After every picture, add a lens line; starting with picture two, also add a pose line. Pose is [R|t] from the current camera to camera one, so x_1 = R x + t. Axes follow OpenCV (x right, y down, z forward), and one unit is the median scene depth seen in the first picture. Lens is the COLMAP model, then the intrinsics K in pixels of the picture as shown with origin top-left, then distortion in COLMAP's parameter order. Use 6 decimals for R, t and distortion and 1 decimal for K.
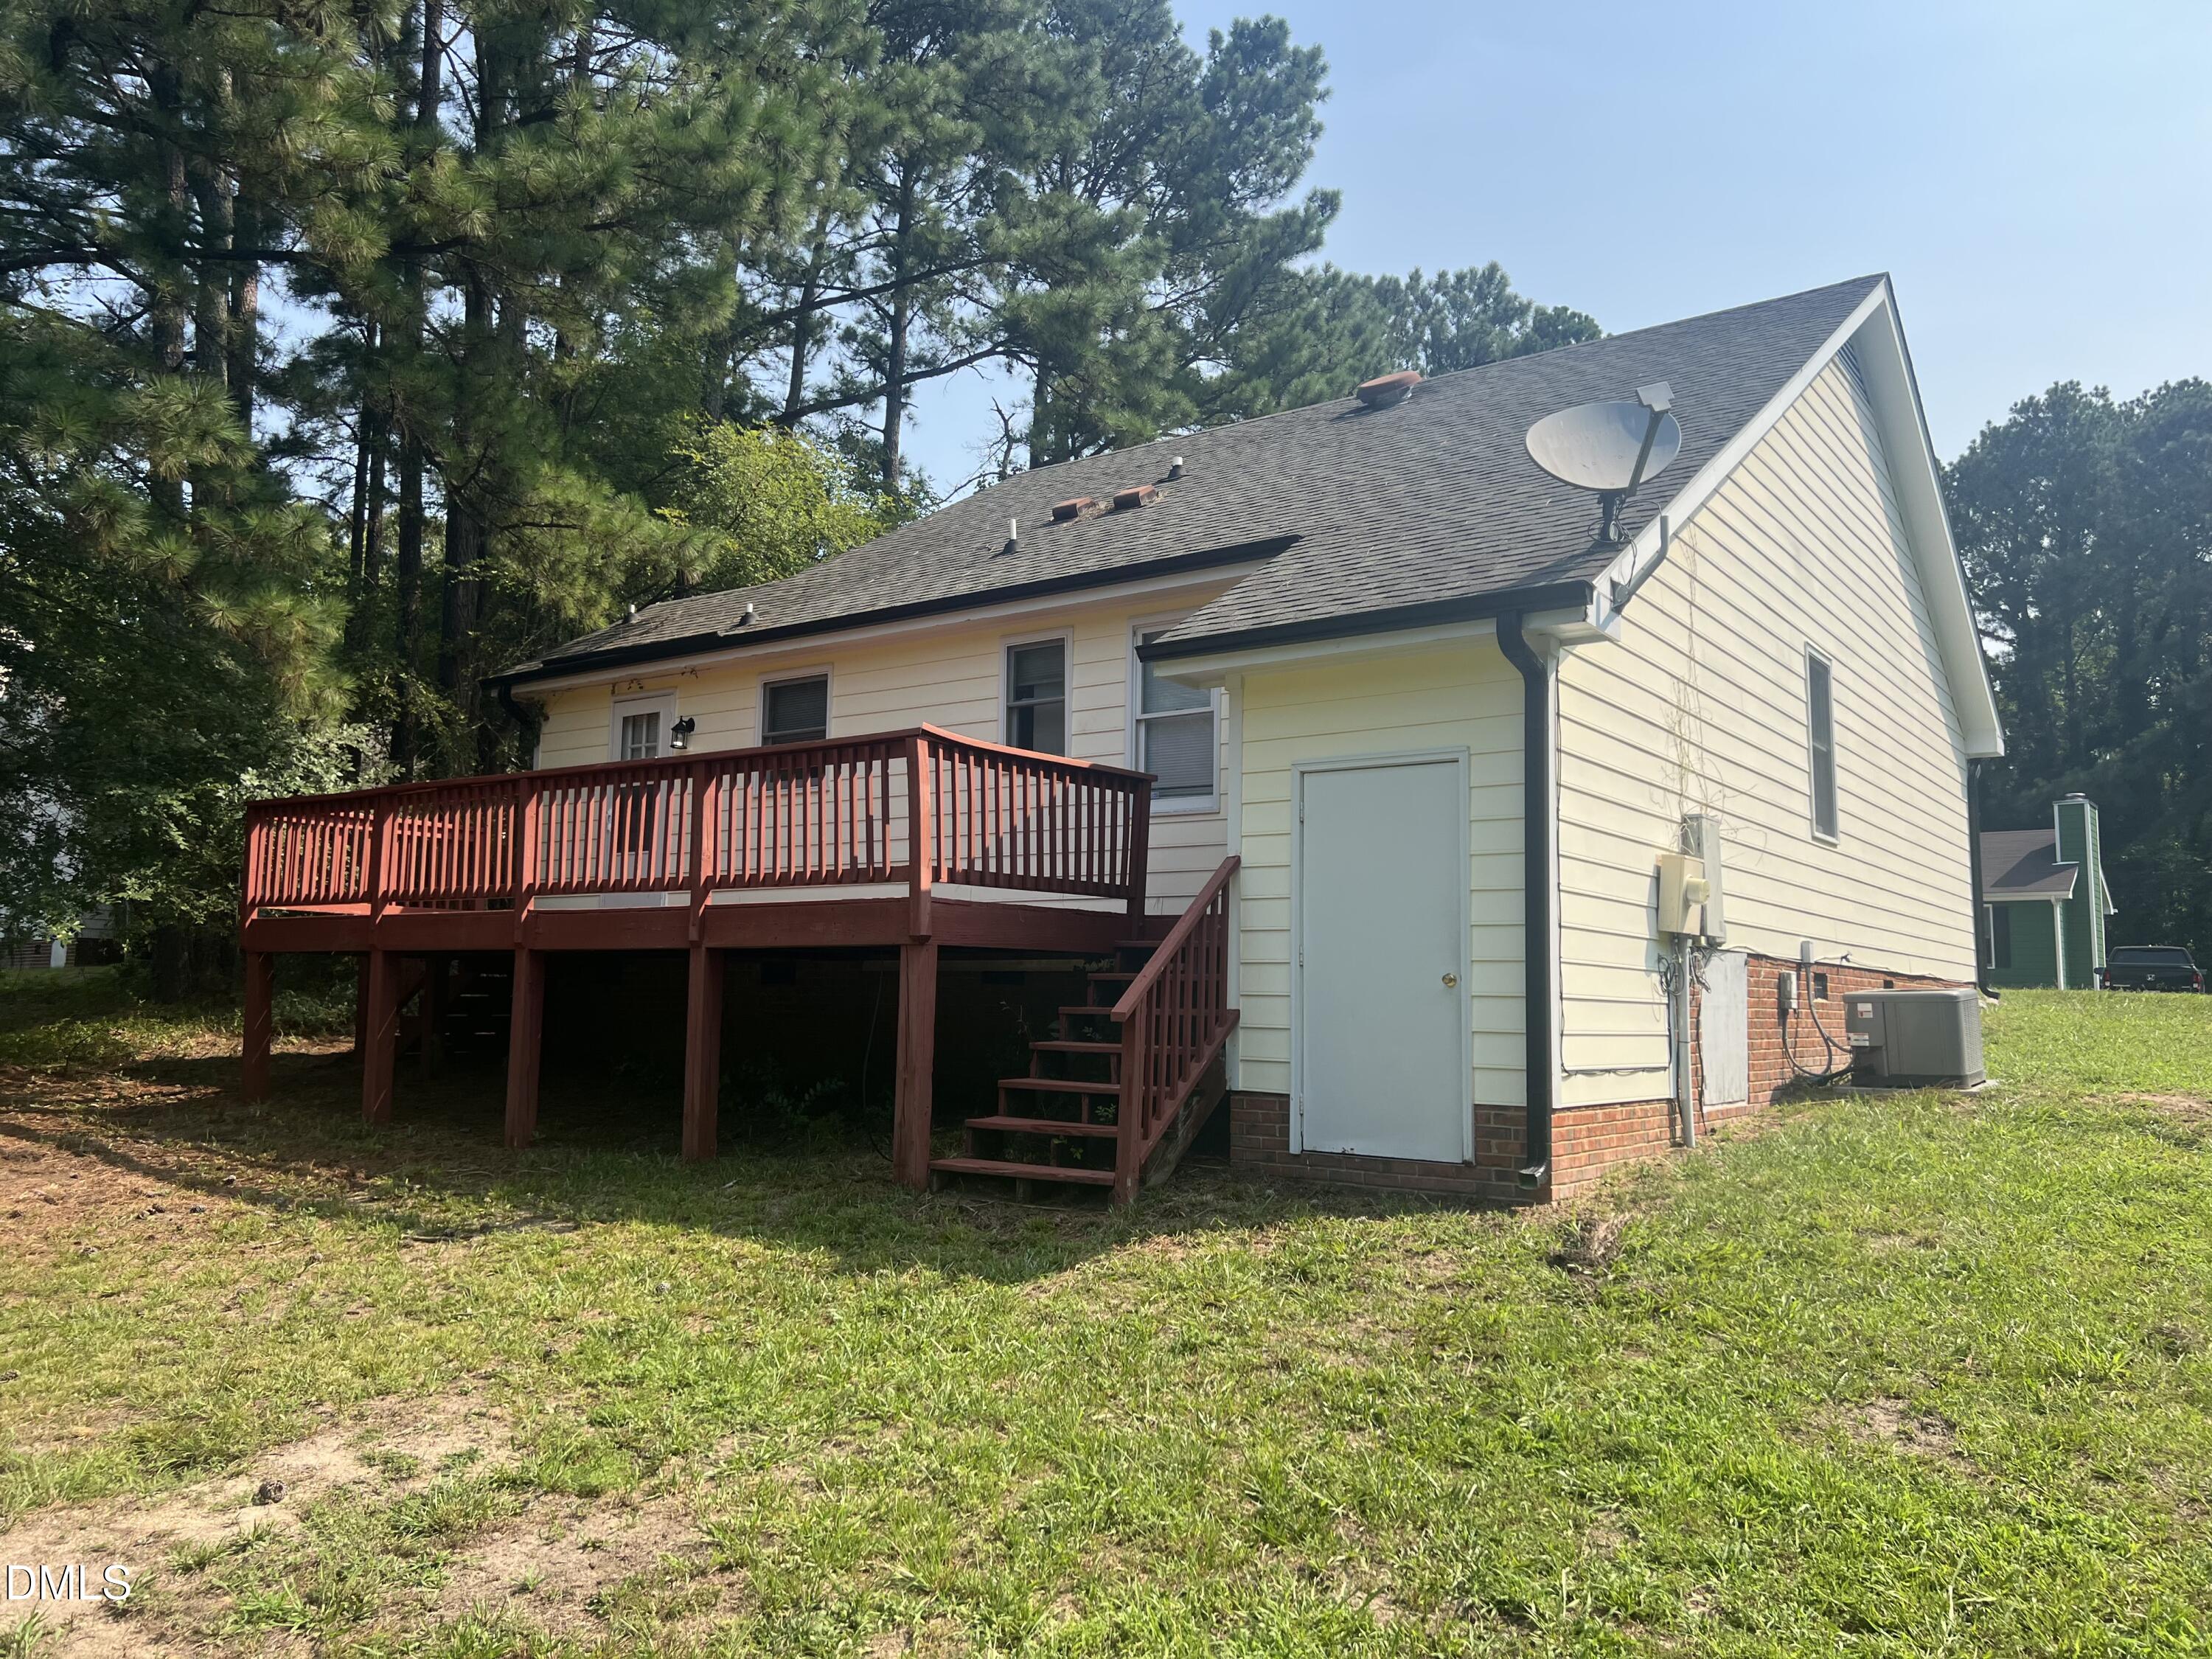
lens RADIAL K [[1641.9, 0, 1104.4], [0, 1641.9, 802.8], [0, 0, 1]] dist [0.135386, -0.181484]
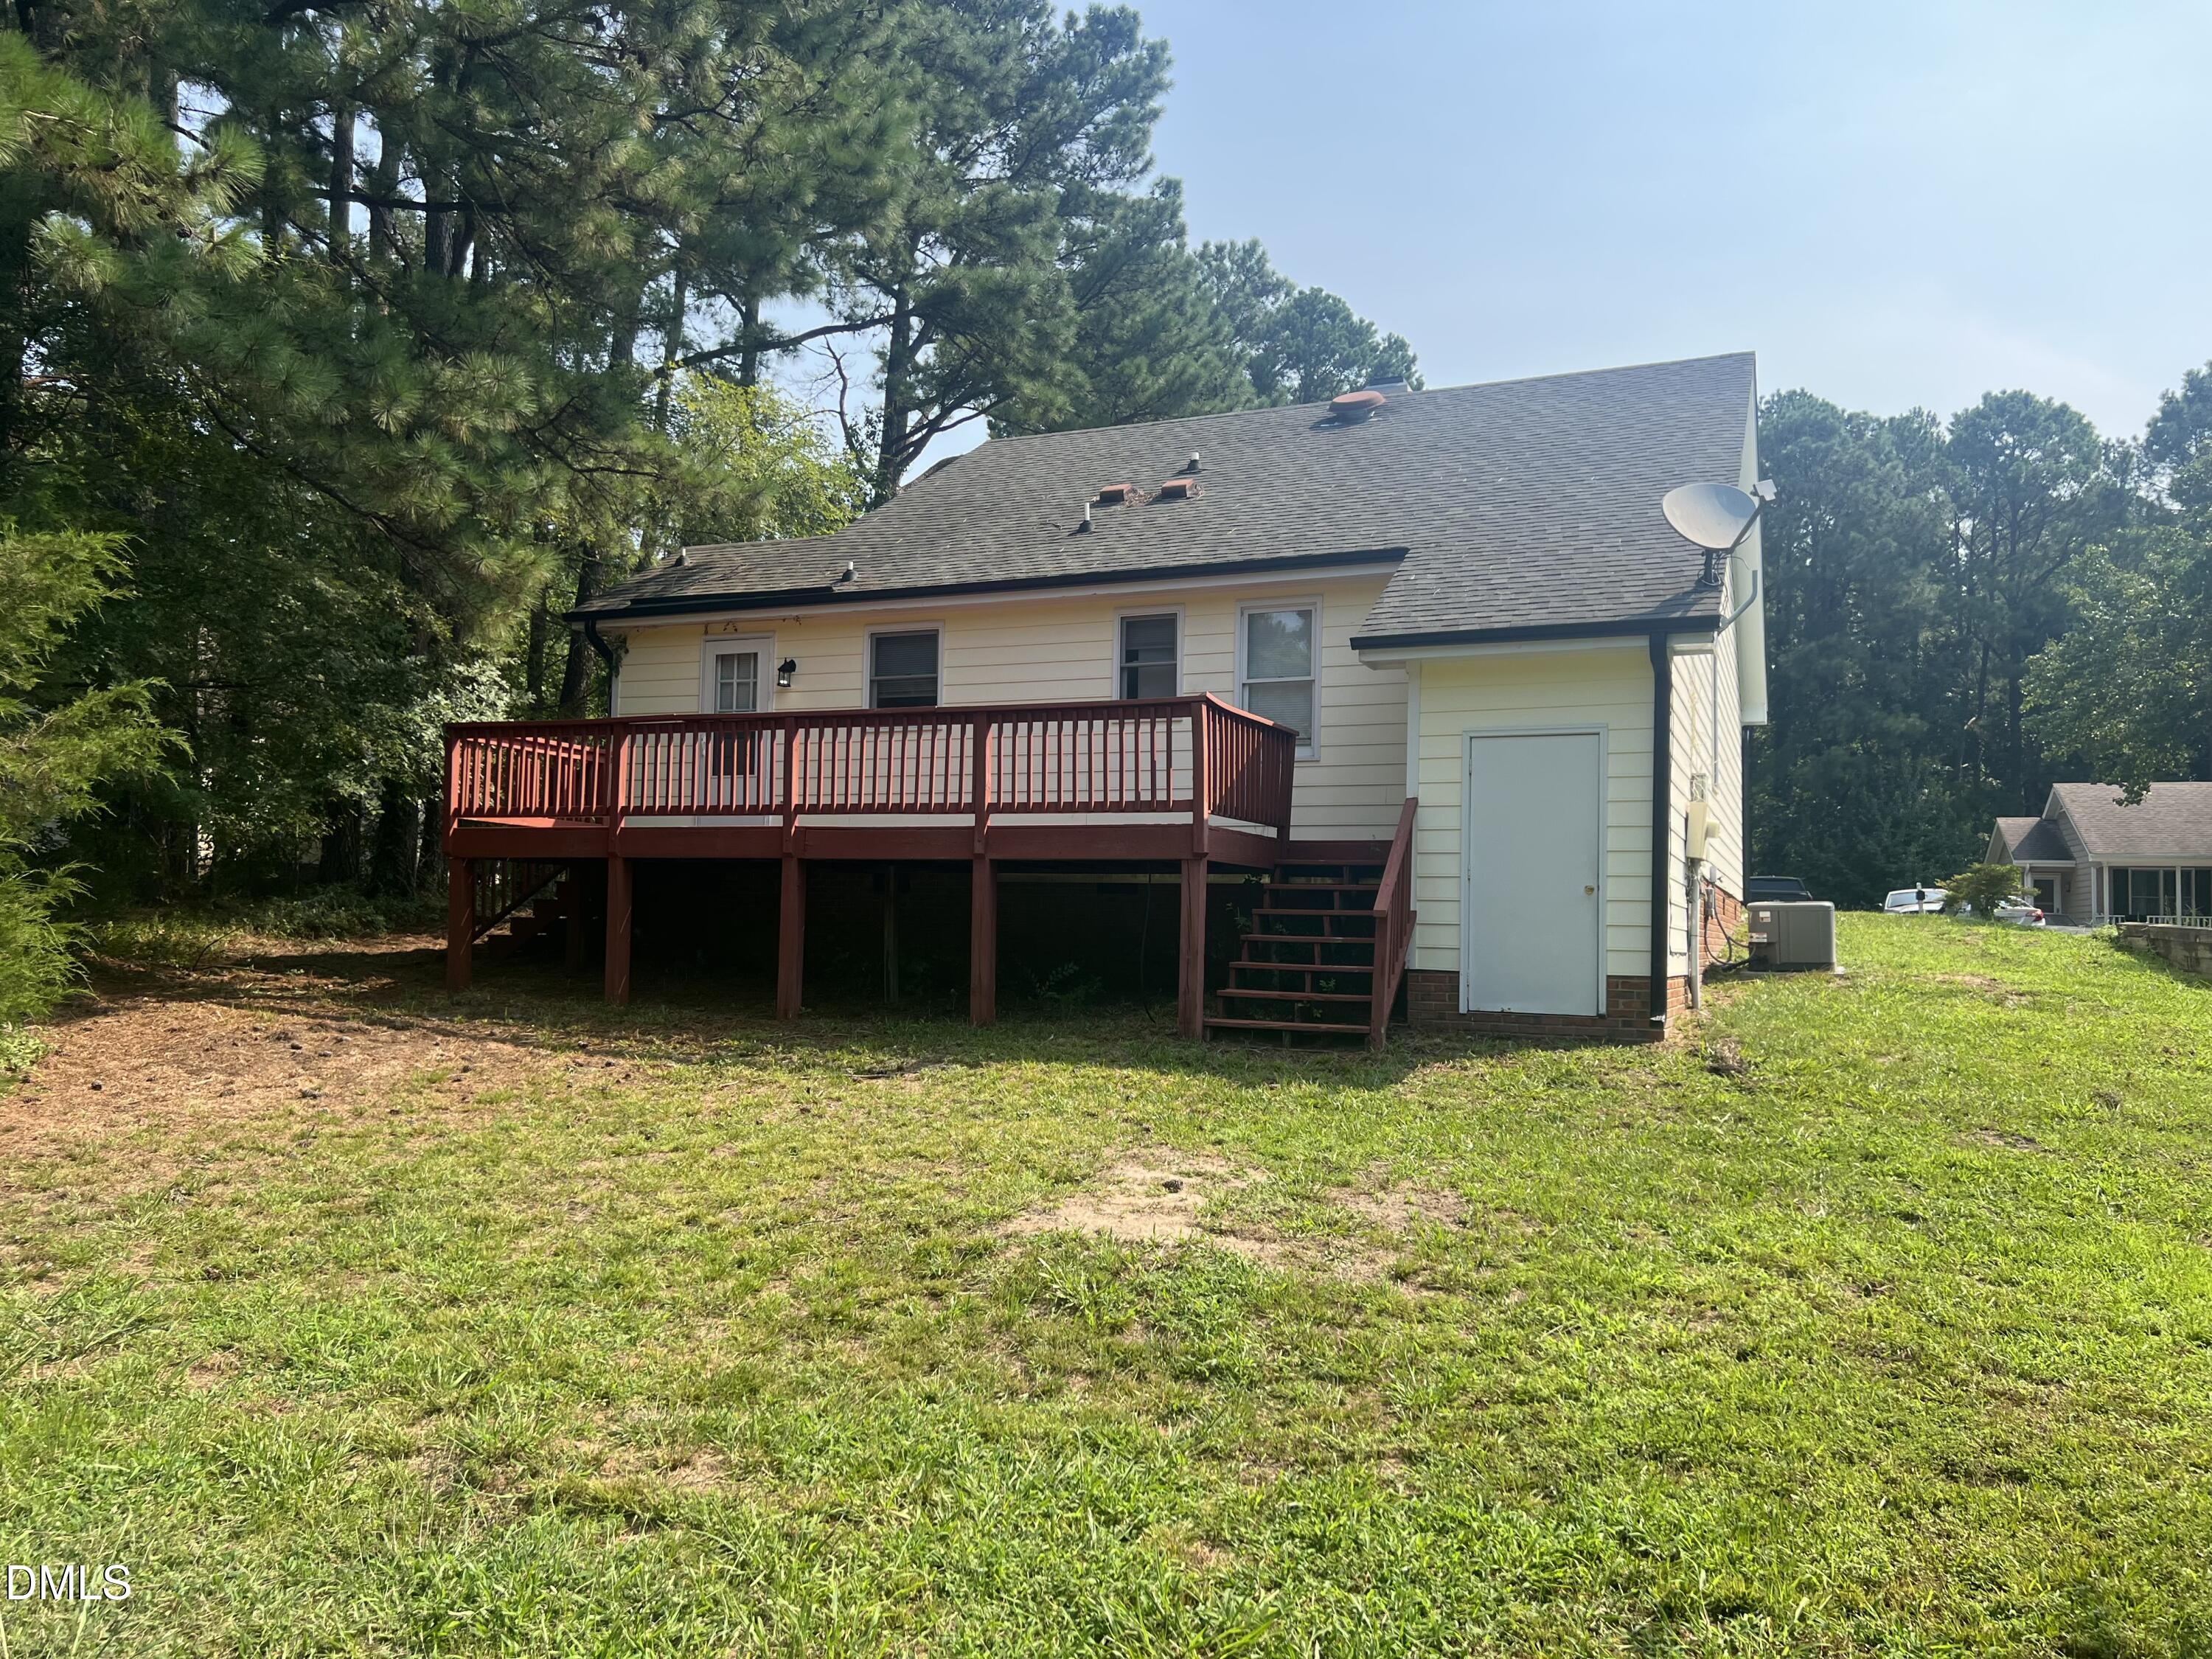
lens RADIAL K [[1661.4, 0, 1090.8], [0, 1661.4, 834.4], [0, 0, 1]] dist [0.118620, -0.190318]
pose [[0.975345, 0.018217, 0.219933, -0.375532], [-0.032244, 0.997656, 0.060357, -0.009080], [-0.218318, -0.065960, 0.973646, -0.216285]]
